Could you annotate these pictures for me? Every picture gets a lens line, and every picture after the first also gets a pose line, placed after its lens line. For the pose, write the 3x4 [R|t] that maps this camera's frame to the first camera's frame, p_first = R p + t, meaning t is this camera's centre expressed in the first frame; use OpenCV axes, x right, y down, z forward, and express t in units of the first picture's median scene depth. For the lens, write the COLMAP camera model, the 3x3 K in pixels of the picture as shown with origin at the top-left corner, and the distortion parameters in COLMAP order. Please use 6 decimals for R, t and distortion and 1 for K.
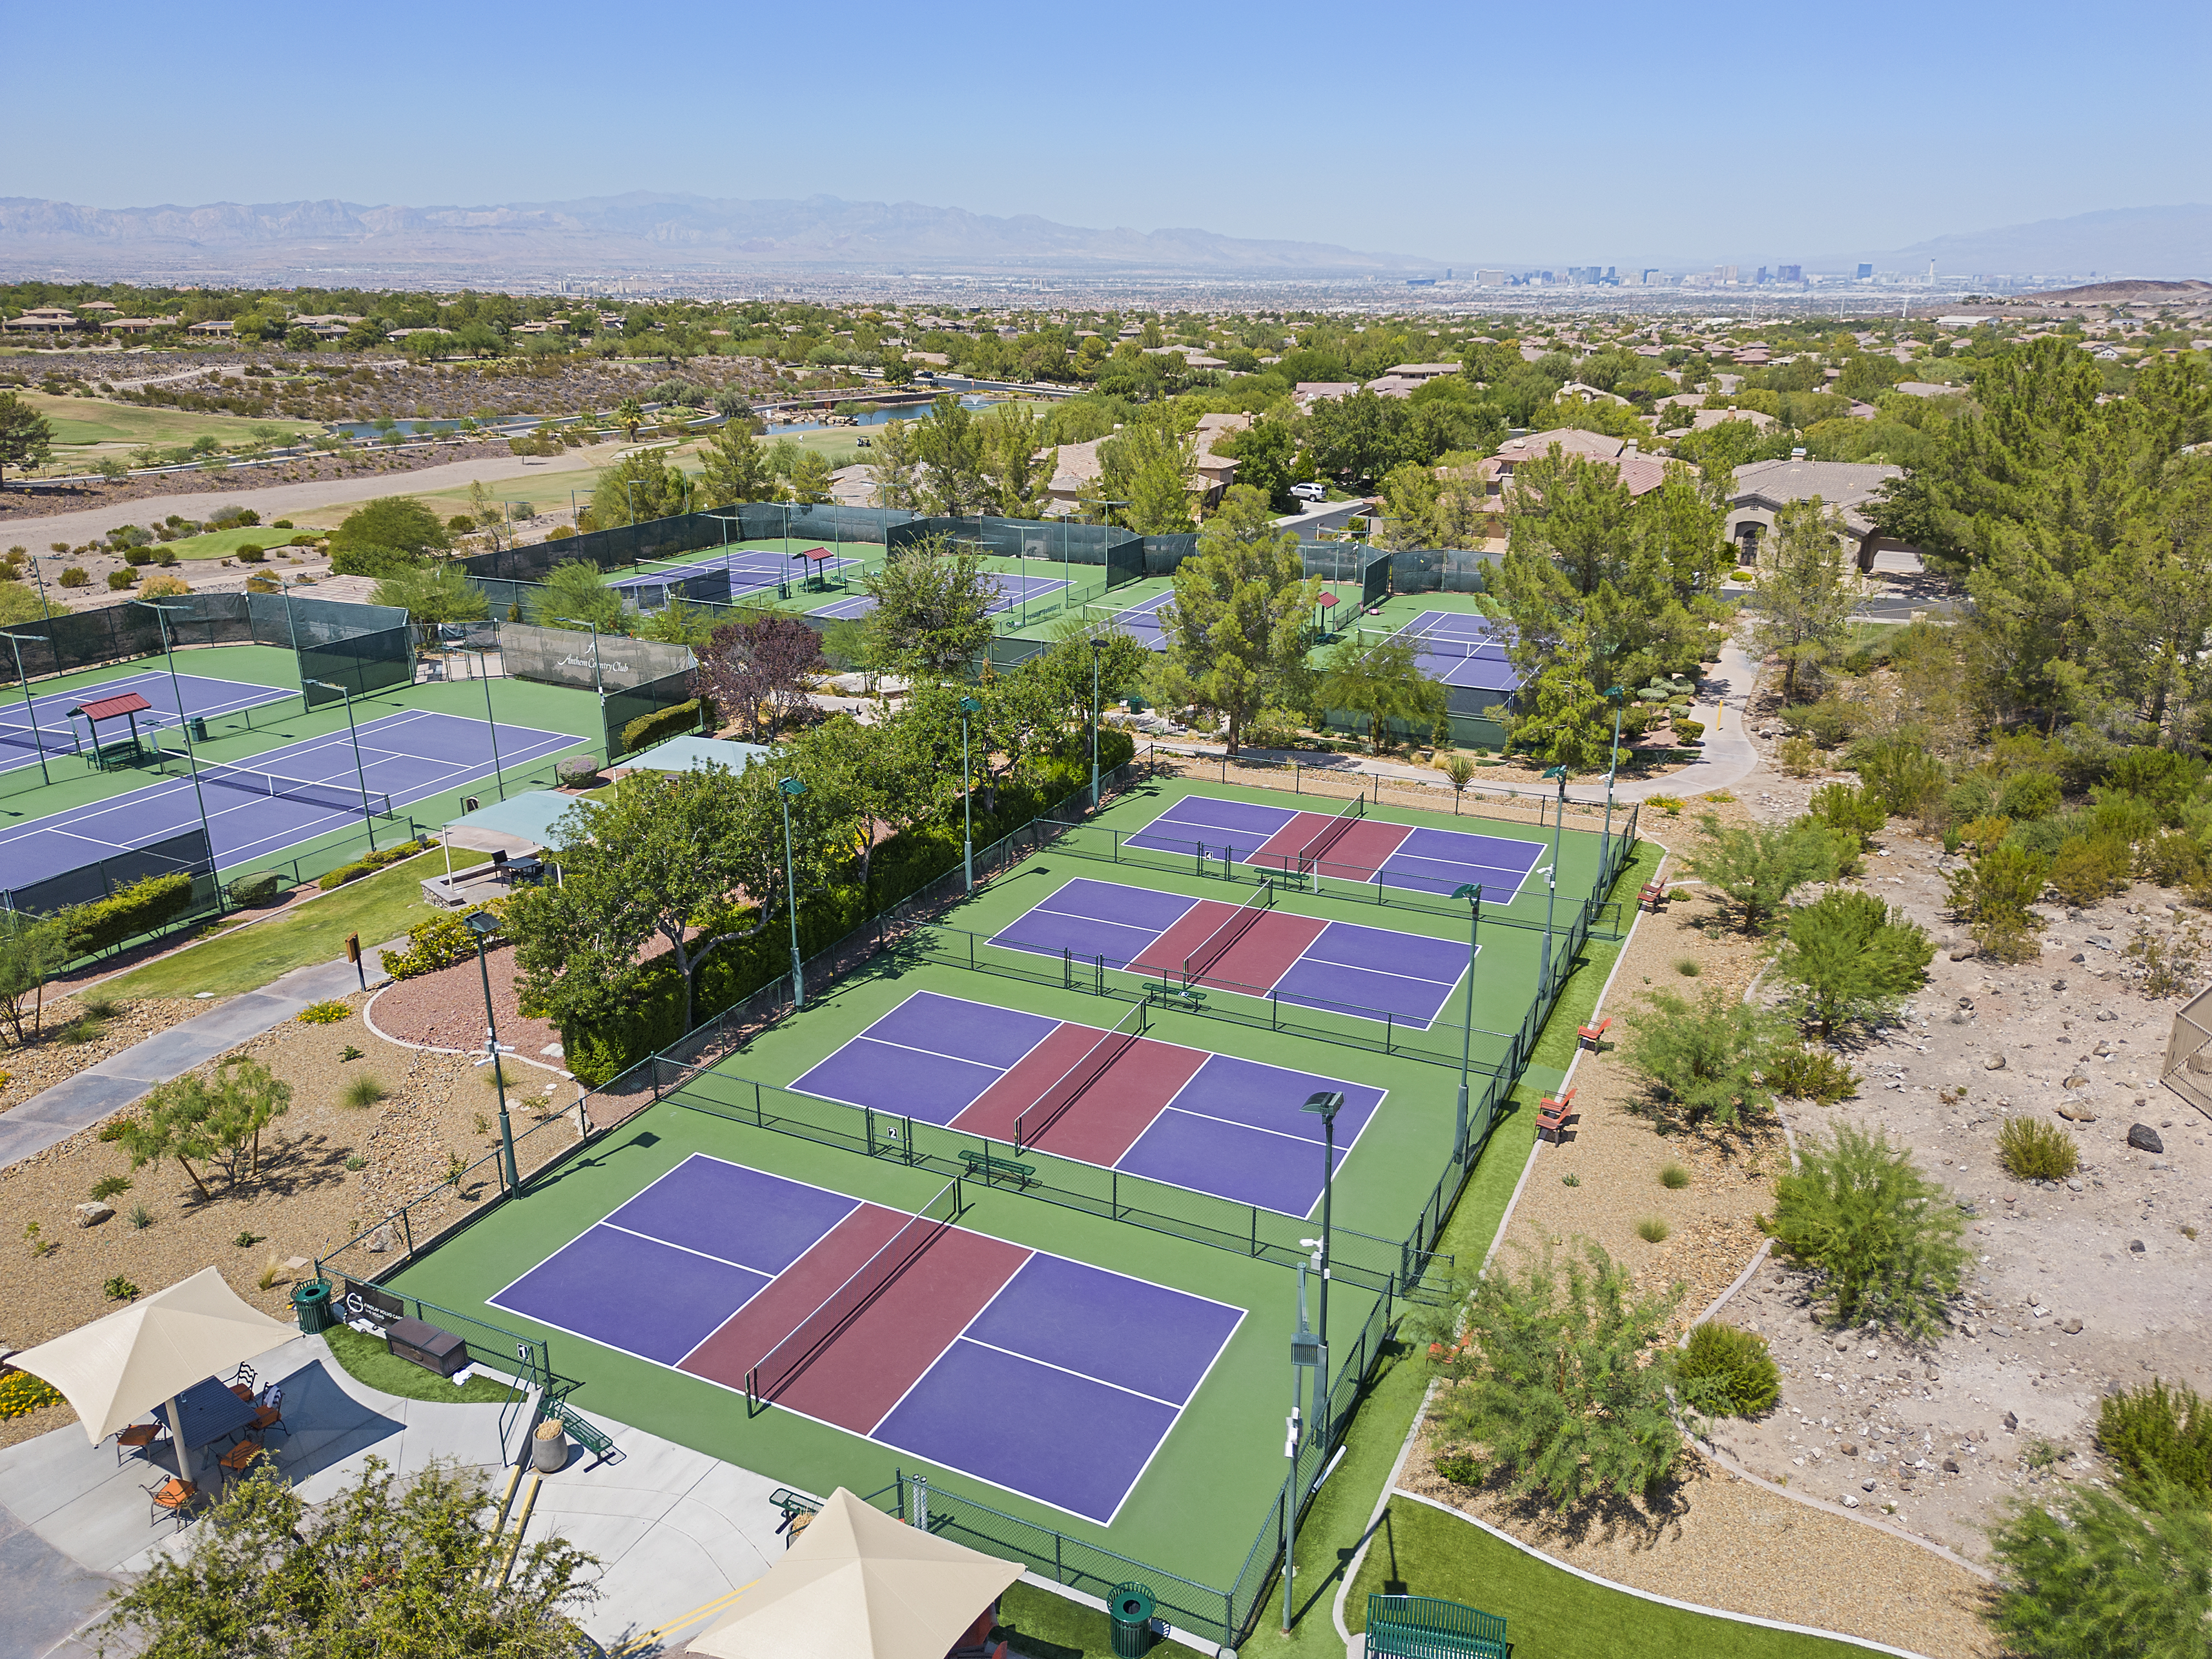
lens RADIAL K [[1574.7, 0, 1106.0], [0, 1574.7, 829.5], [0, 0, 1]] dist [0.069232, -0.067360]
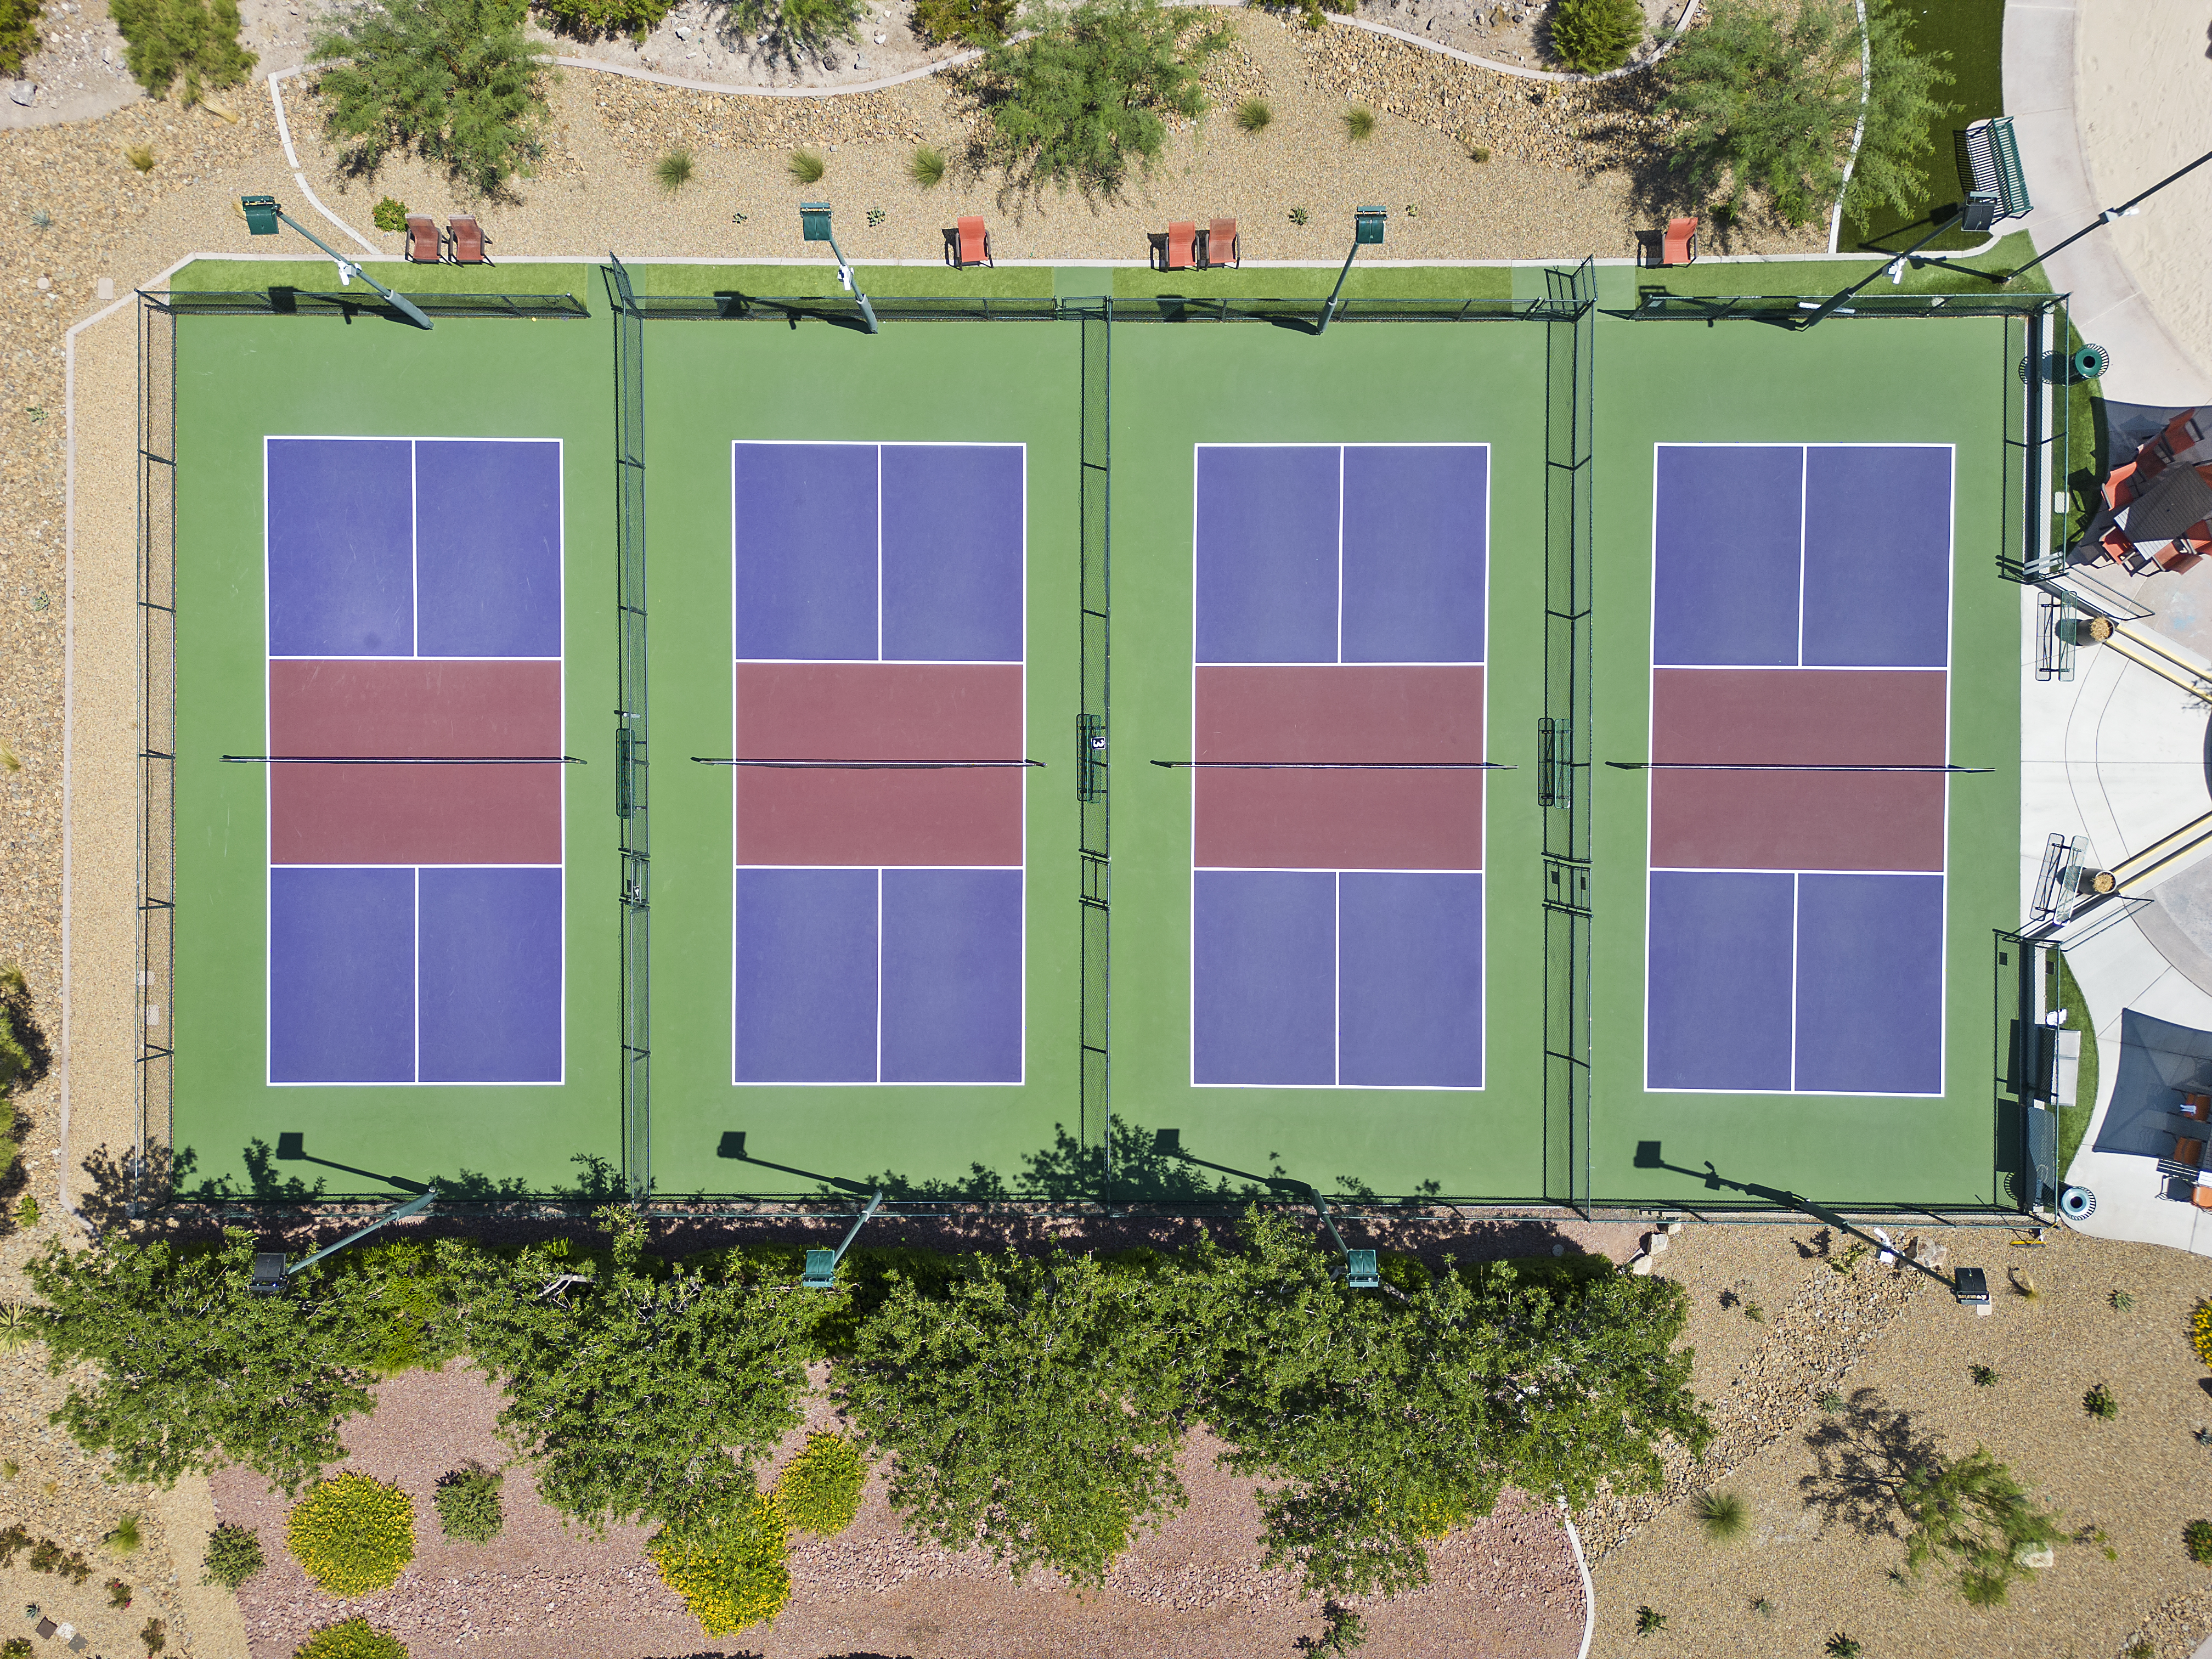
lens RADIAL K [[1574.7, 0, 1106.0], [0, 1574.7, 829.5], [0, 0, 1]] dist [0.069232, -0.067360]
pose [[-0.431143, -0.902276, 0.003535, 0.000826], [0.303485, -0.141325, 0.942297, -0.076917], [-0.849713, 0.407338, 0.334759, 0.094012]]
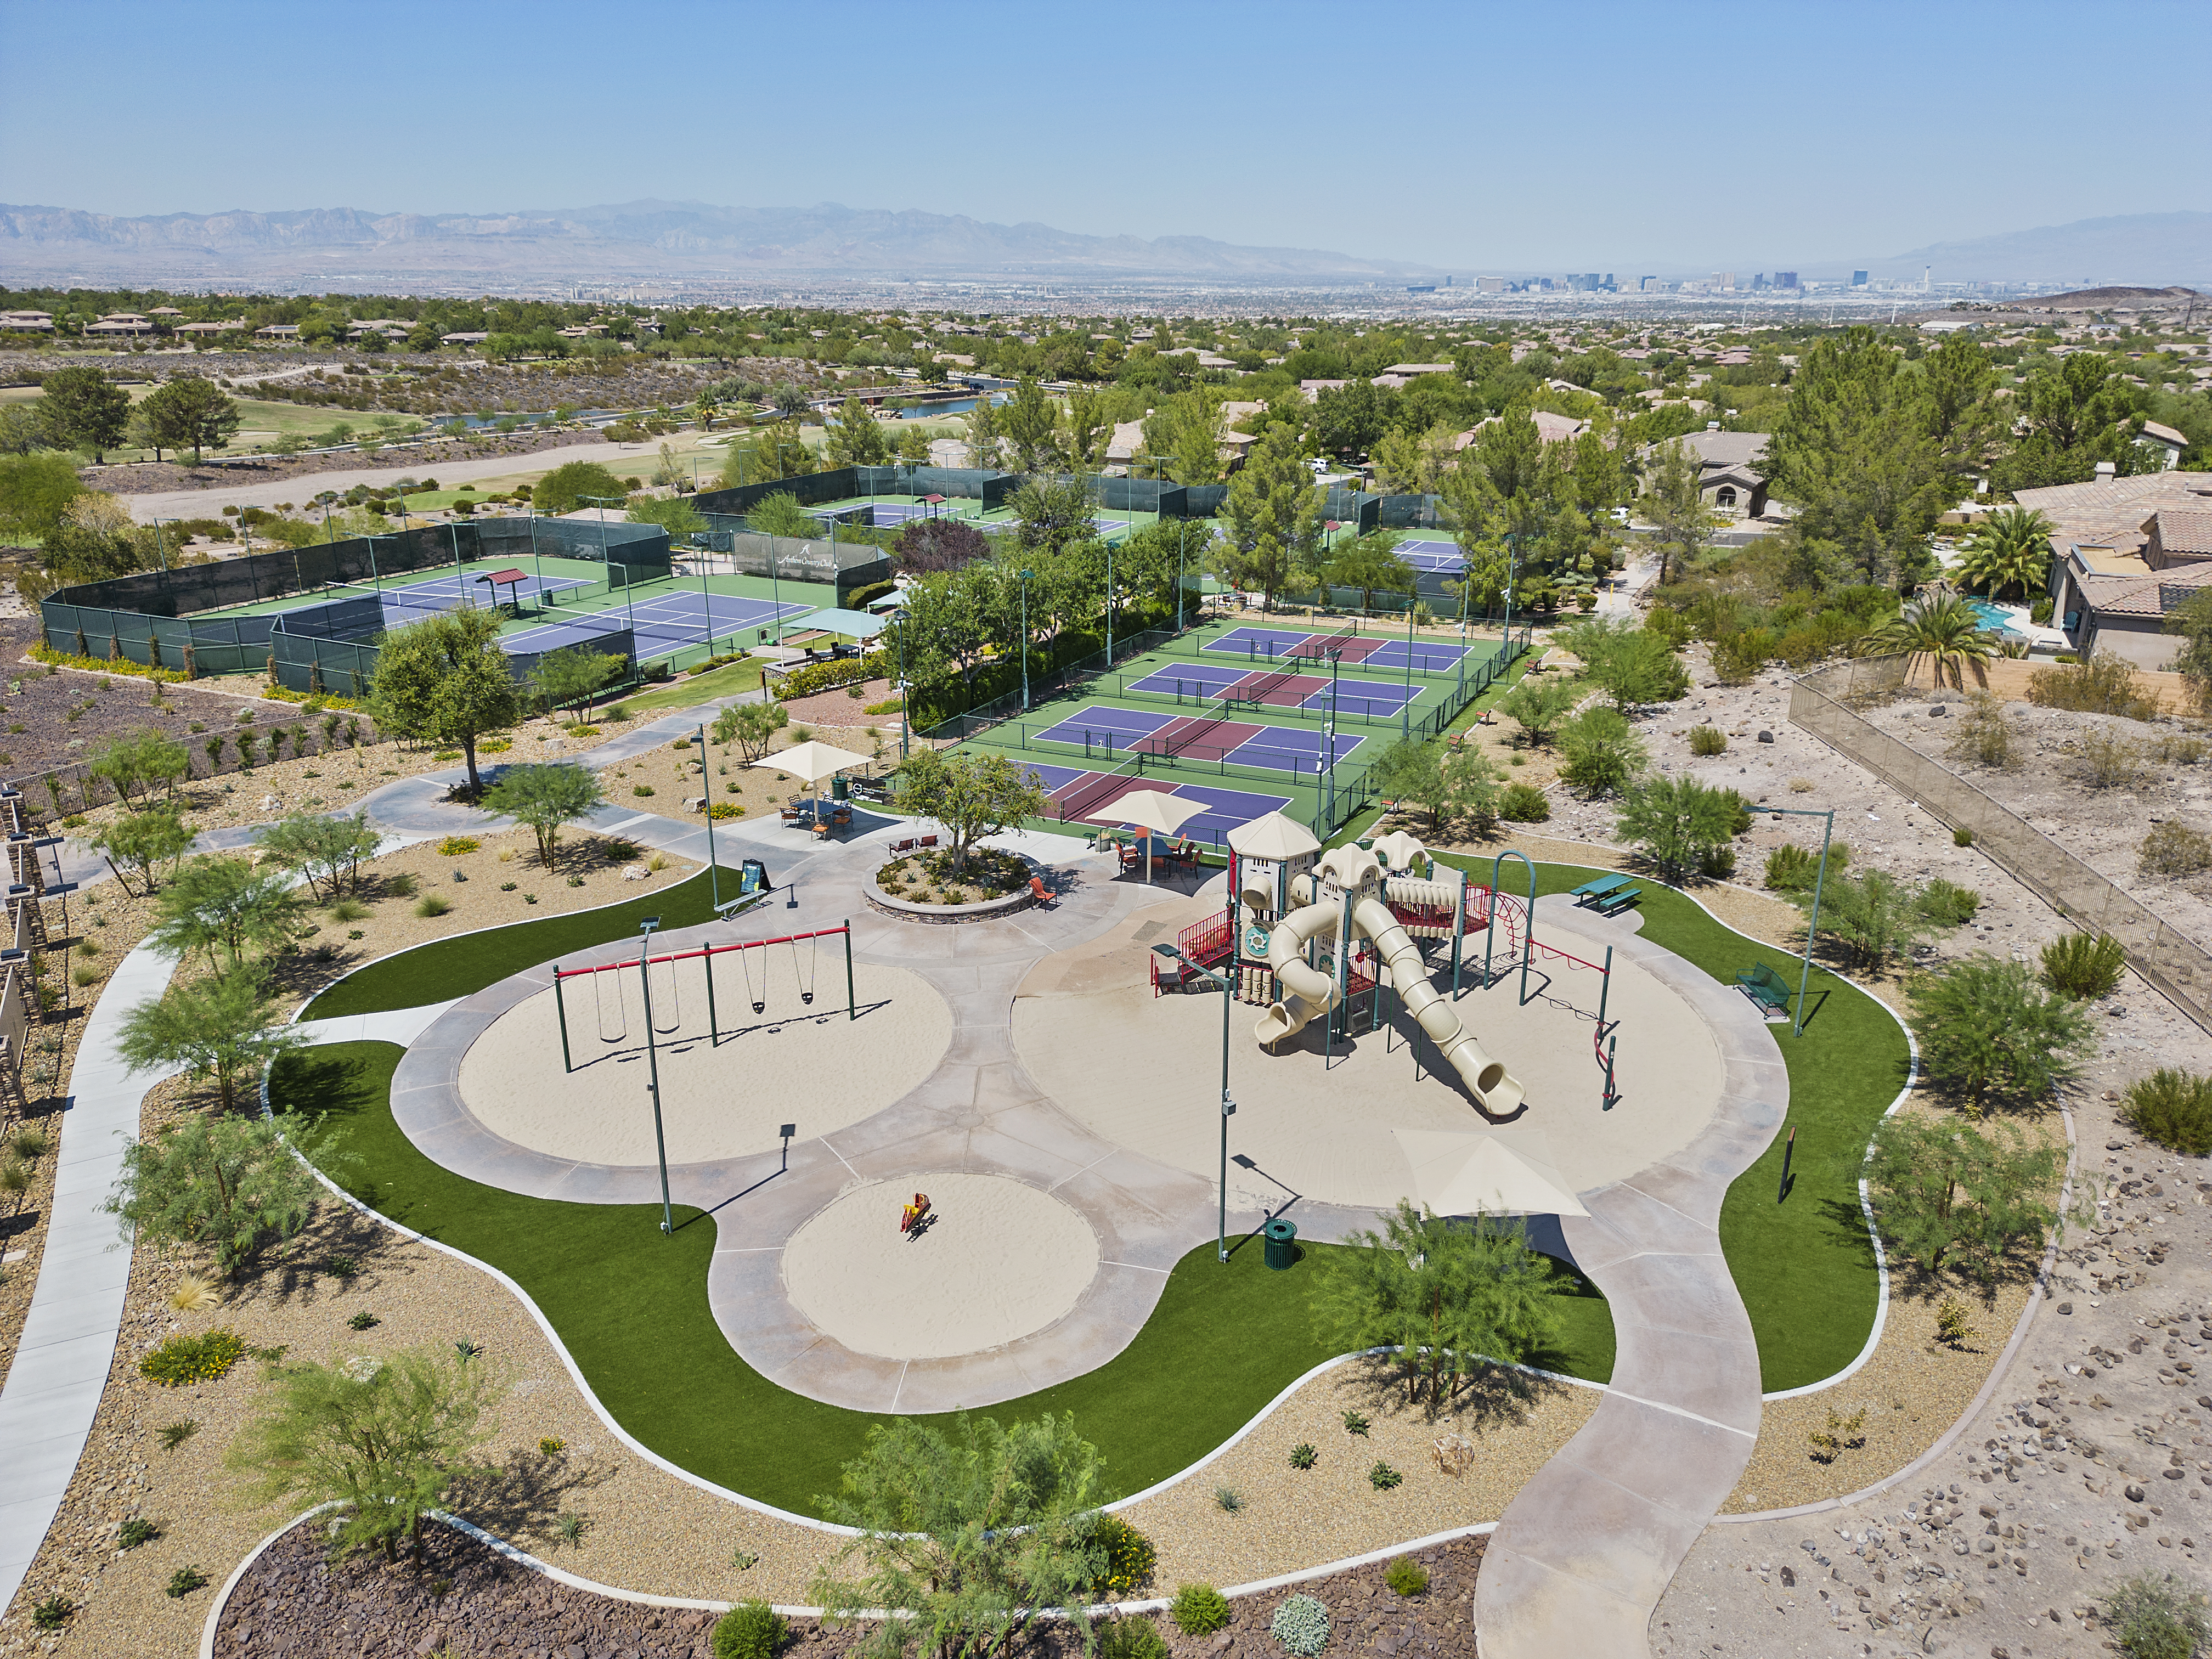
lens RADIAL K [[1574.7, 0, 1106.0], [0, 1574.7, 829.5], [0, 0, 1]] dist [0.069232, -0.067360]
pose [[1.000000, 0.000114, -0.000723, -0.012759], [-0.000117, 0.999992, -0.003882, 0.030201], [0.000723, 0.003882, 0.999992, -0.086058]]
